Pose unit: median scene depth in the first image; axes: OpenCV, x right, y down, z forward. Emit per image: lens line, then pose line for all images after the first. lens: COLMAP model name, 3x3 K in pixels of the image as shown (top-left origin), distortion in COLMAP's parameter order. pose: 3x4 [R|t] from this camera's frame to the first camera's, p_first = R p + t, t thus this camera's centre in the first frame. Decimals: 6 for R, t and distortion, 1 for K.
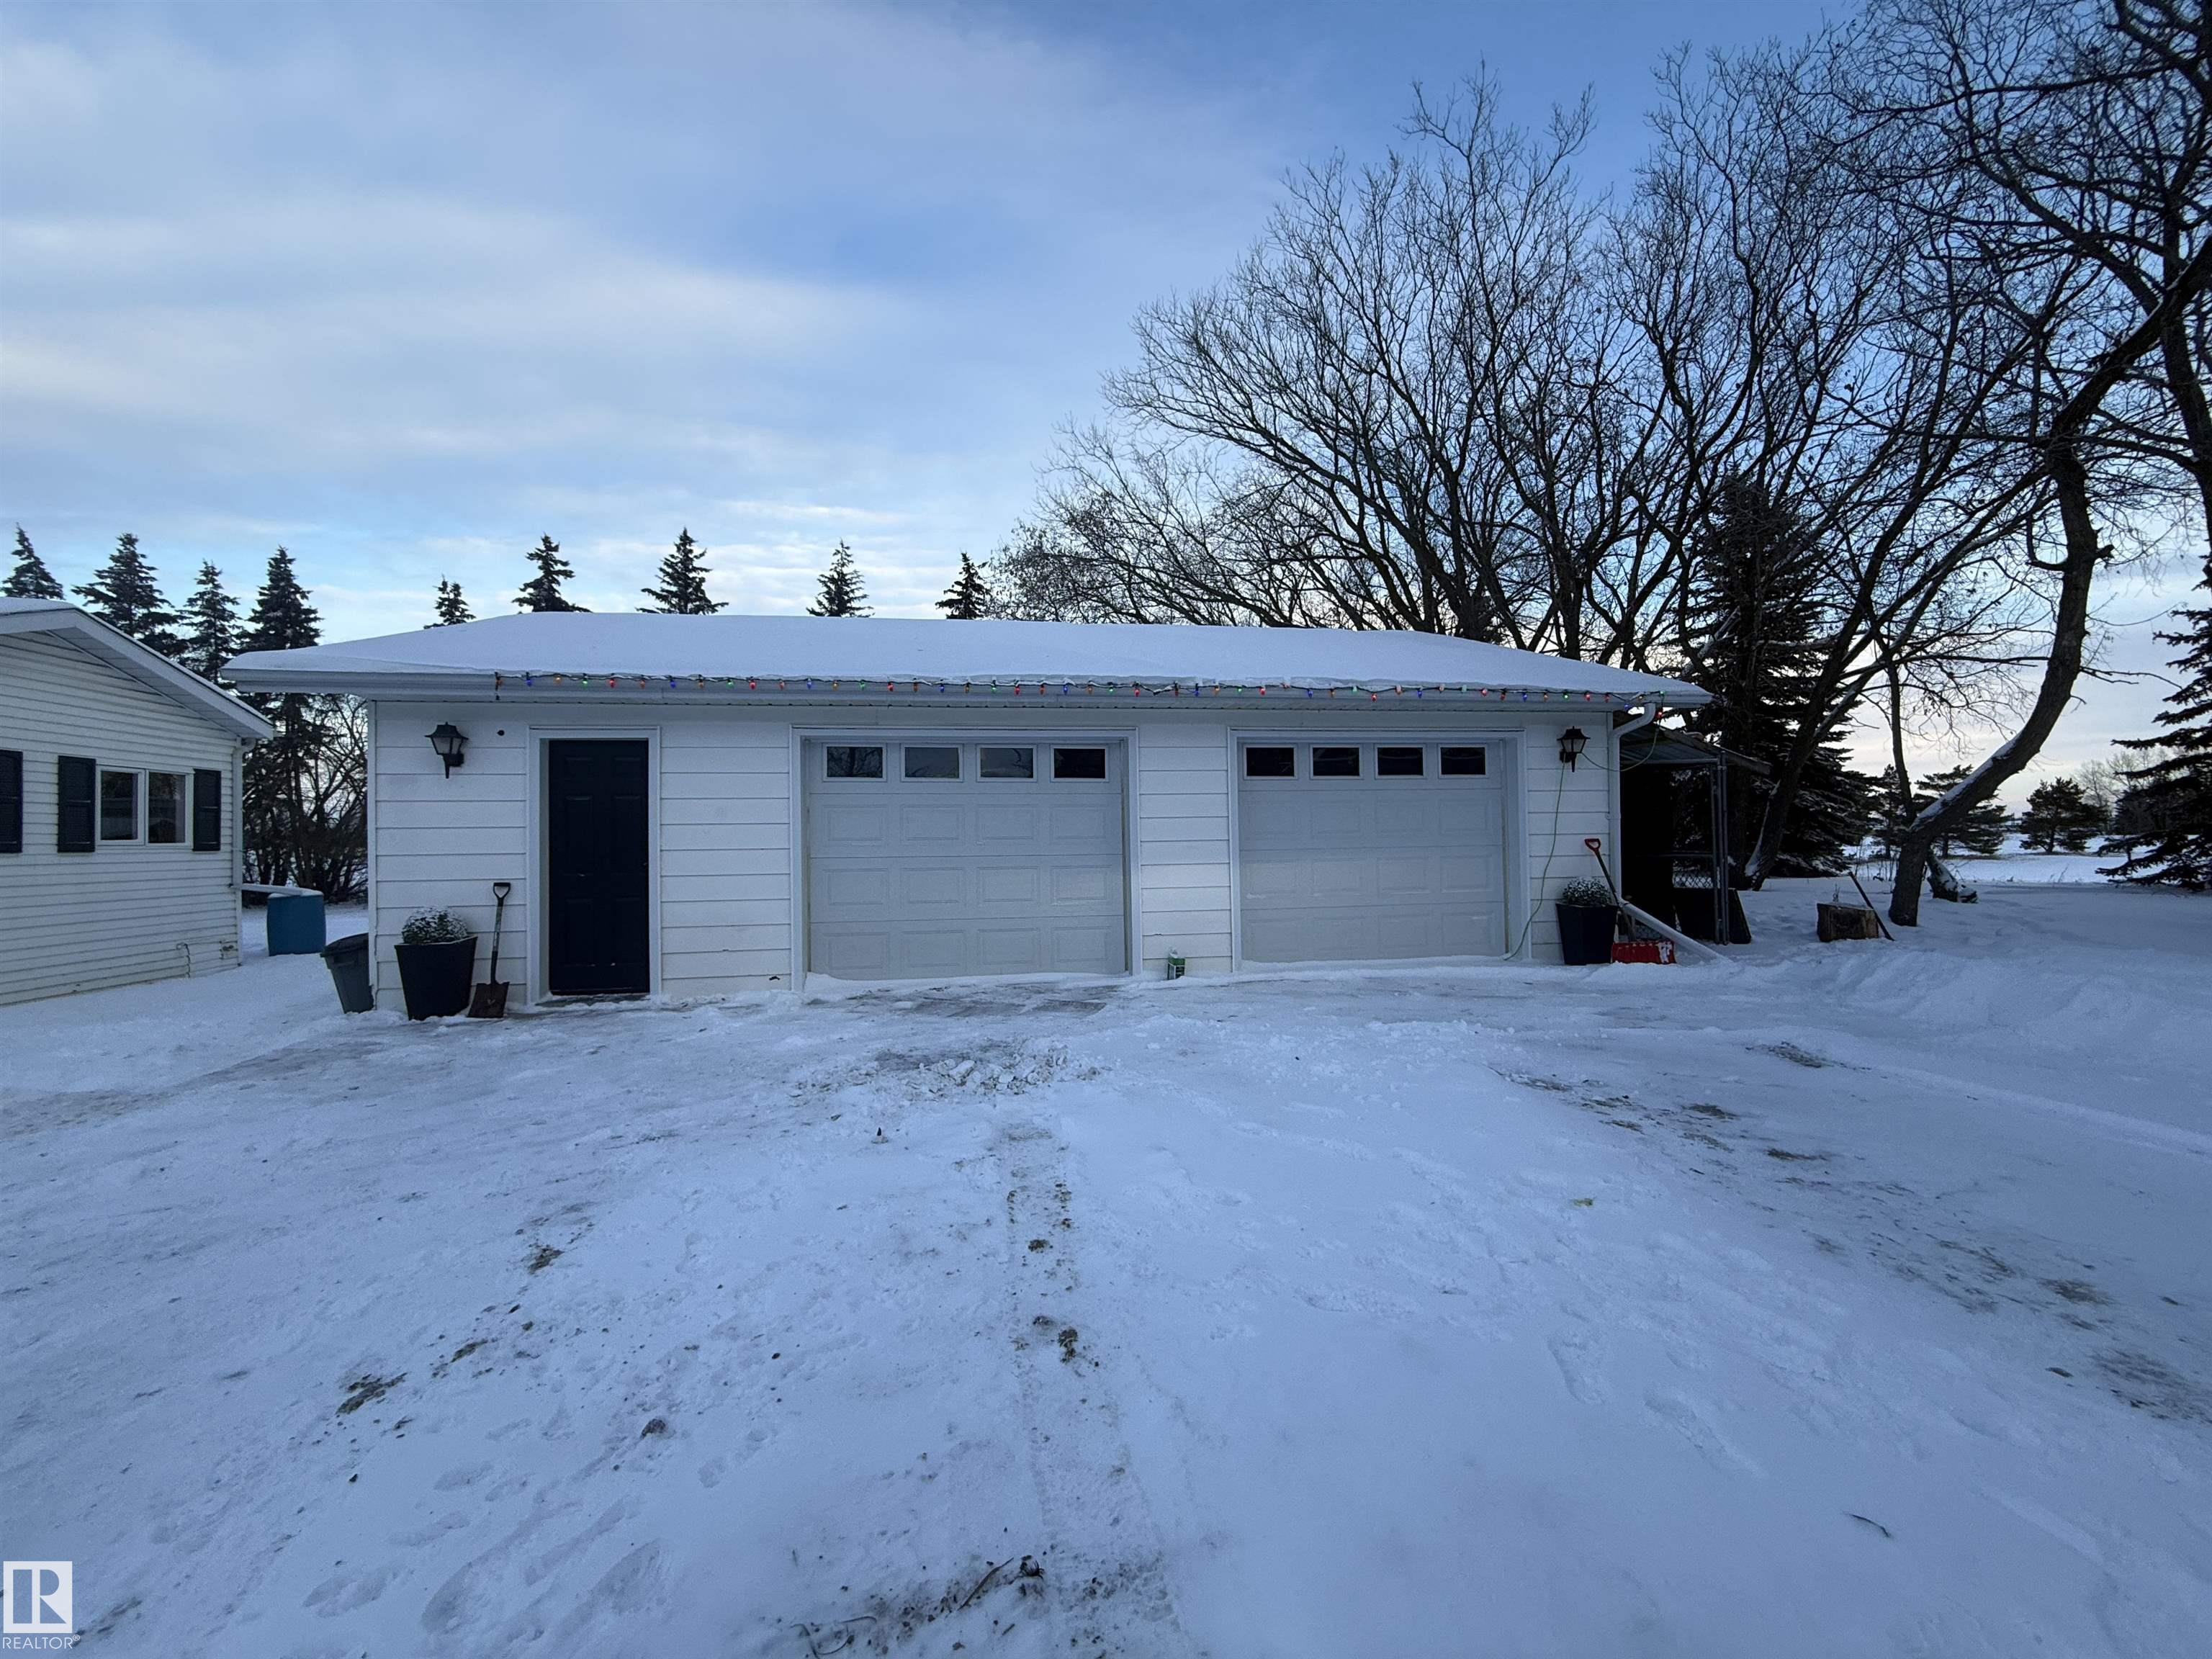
lens RADIAL K [[877.8, 0, 1099.5], [0, 877.8, 826.1], [0, 0, 1]] dist [0.001559, -0.000827]
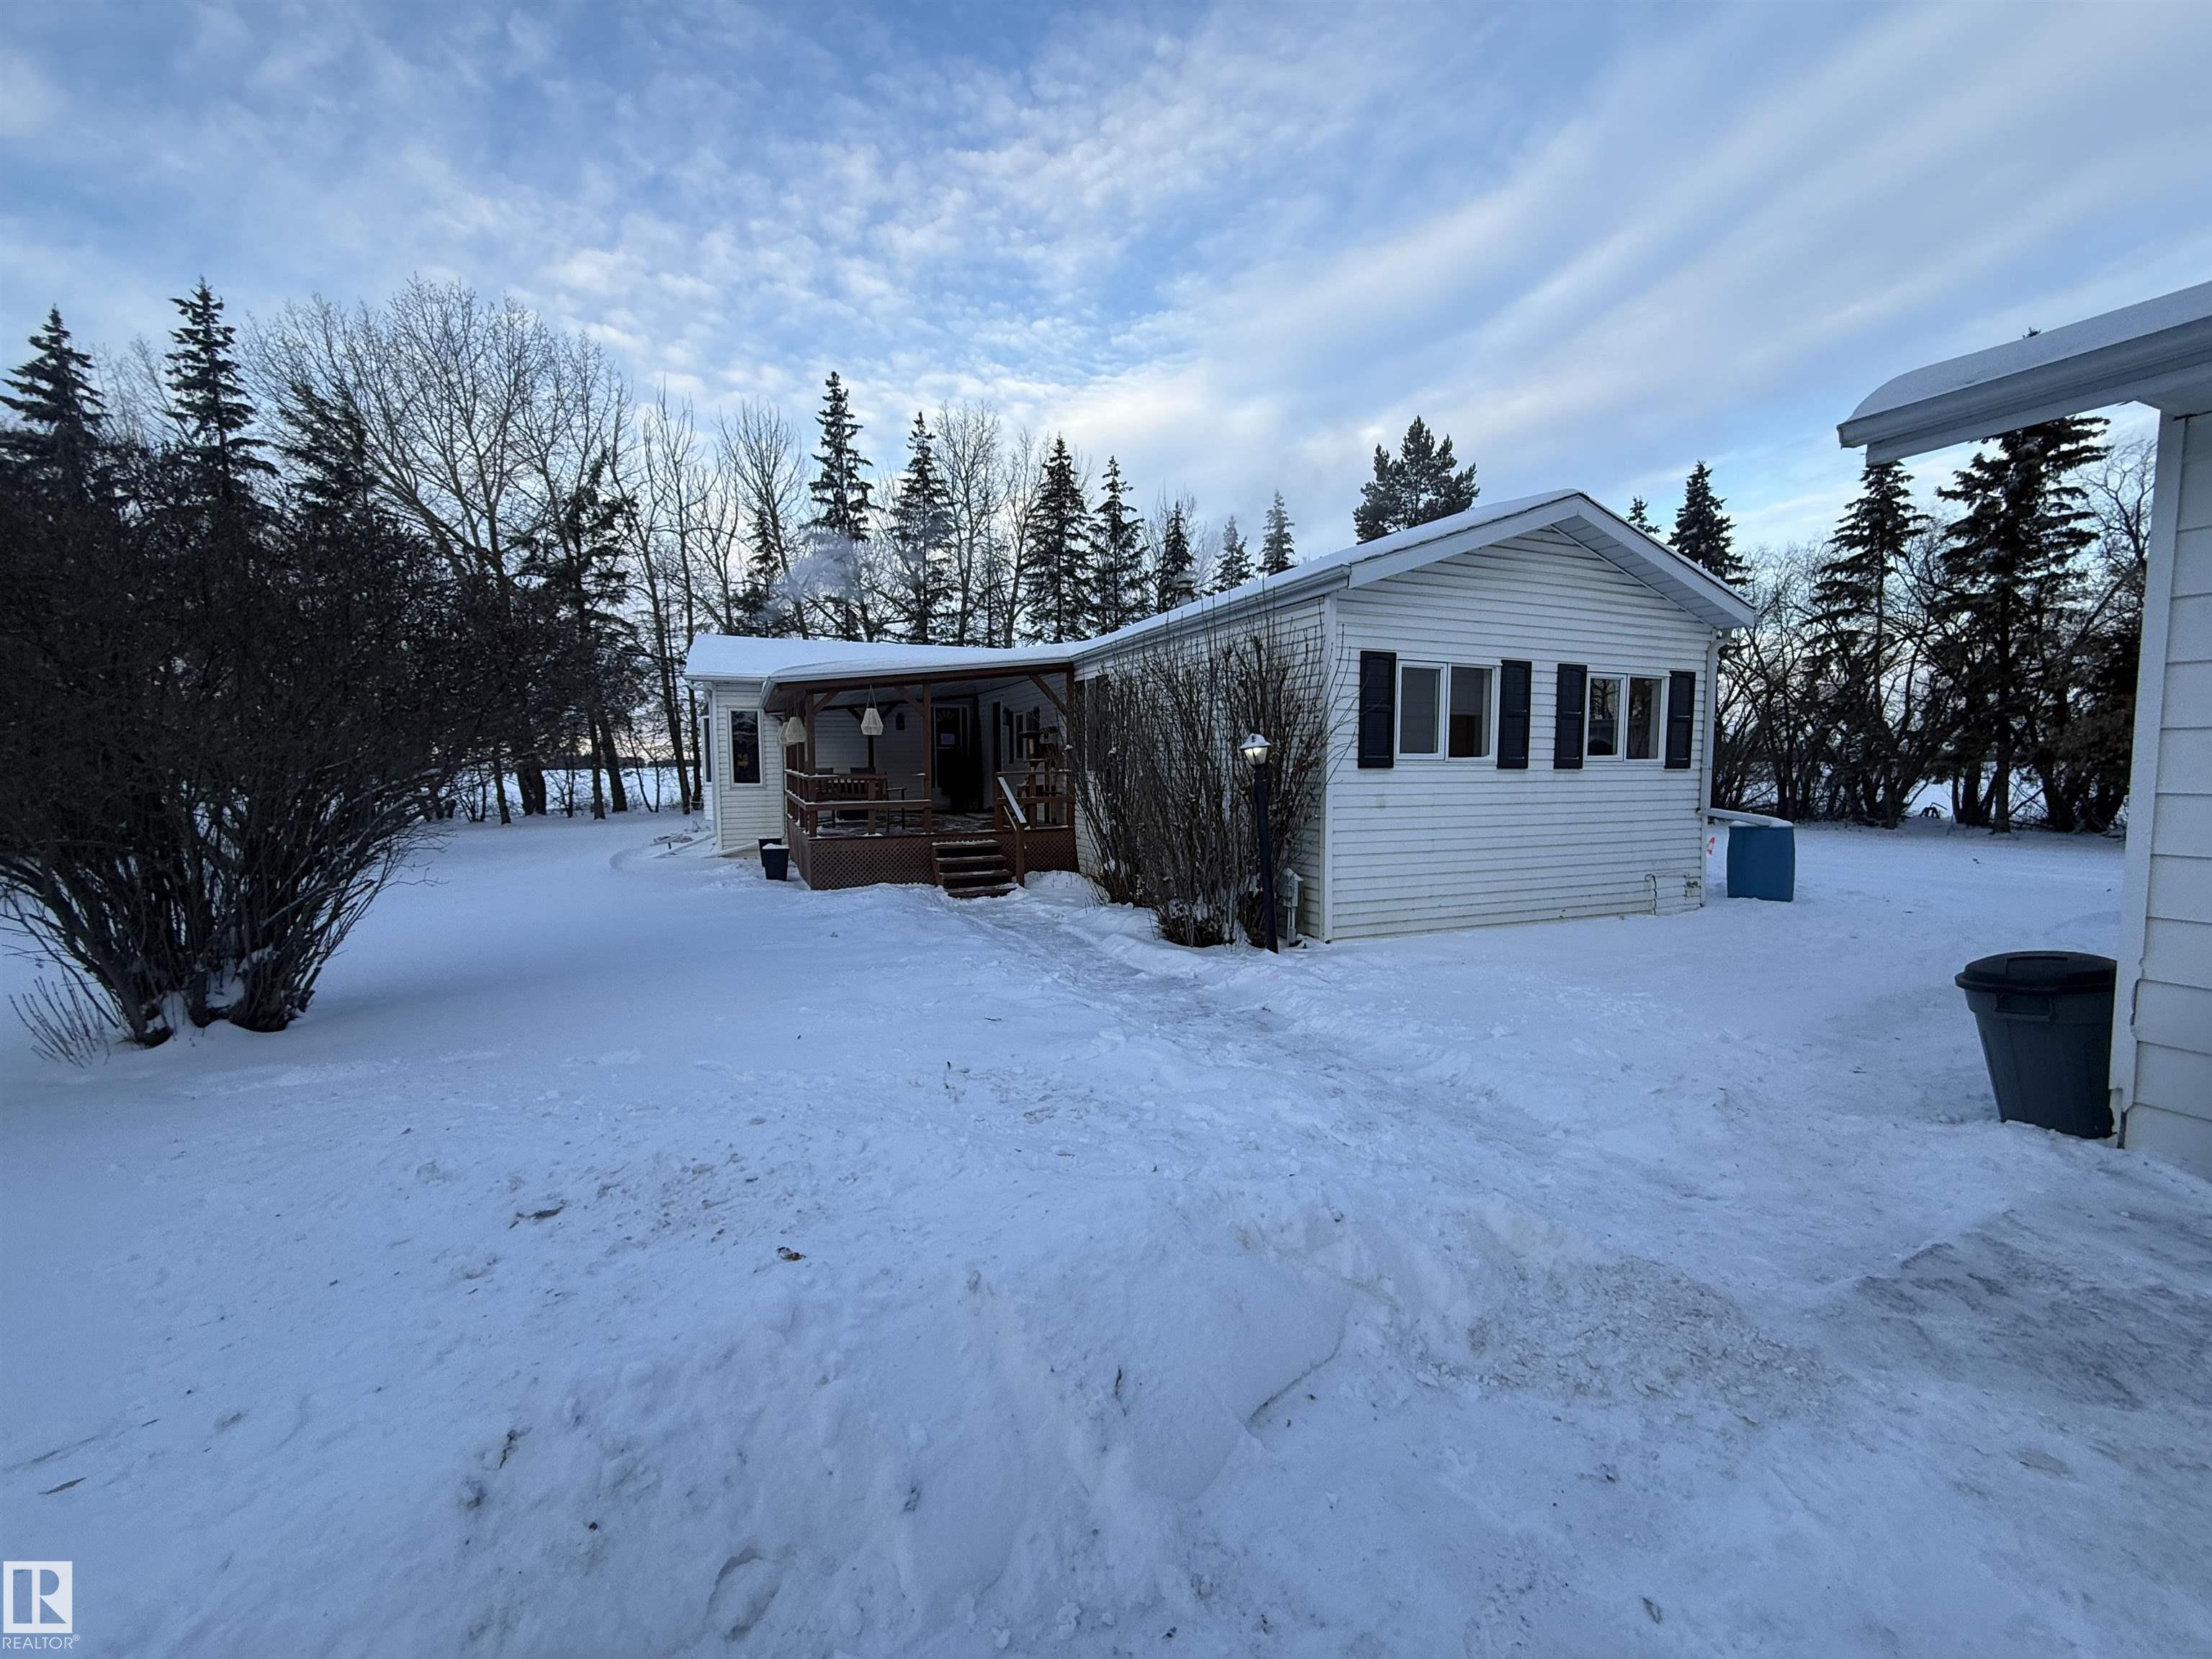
lens RADIAL K [[877.8, 0, 1099.5], [0, 877.8, 826.1], [0, 0, 1]] dist [0.001559, -0.000827]
pose [[0.248792, 0.081142, -0.965152, -0.101256], [0.012075, 0.996147, 0.086860, 0.000965], [0.968482, -0.033264, 0.246854, 0.075743]]
